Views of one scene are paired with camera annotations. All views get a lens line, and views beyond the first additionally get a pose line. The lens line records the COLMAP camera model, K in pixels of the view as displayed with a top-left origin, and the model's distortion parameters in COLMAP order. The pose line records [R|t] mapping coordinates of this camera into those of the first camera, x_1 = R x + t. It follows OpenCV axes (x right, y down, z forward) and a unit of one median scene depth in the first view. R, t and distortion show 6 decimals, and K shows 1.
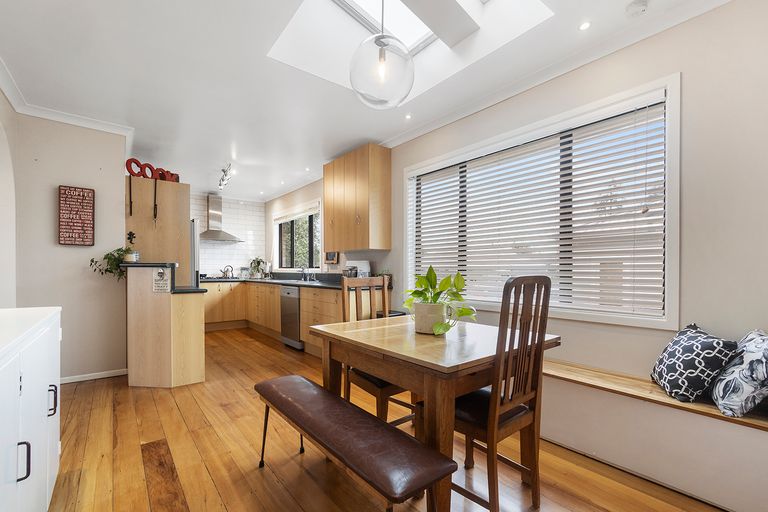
lens RADIAL K [[331.4, 0, 385.3], [0, 331.4, 261.0], [0, 0, 1]] dist [0.000832, 0.000041]
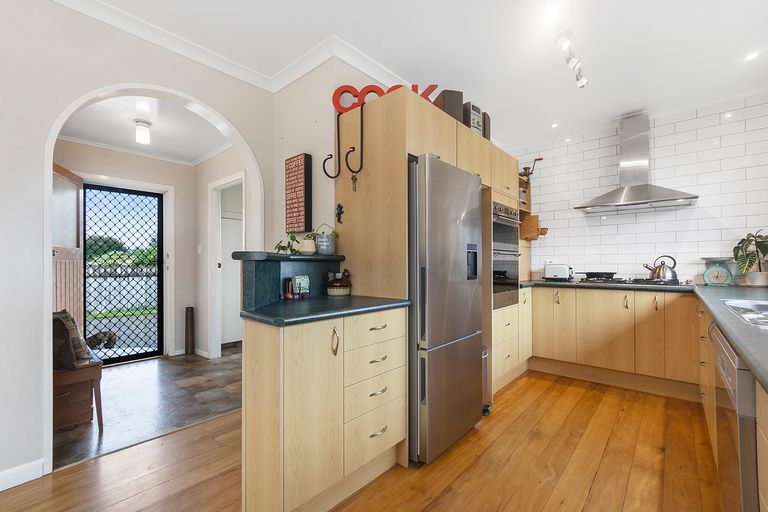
lens RADIAL K [[331.4, 0, 383.1], [0, 331.4, 260.3], [0, 0, 1]] dist [0.000832, 0.000041]
pose [[0.162306, -0.009213, -0.986697, -0.080124], [0.027651, 0.999606, -0.004786, 0.012629], [0.986353, -0.026507, 0.162497, 0.556730]]
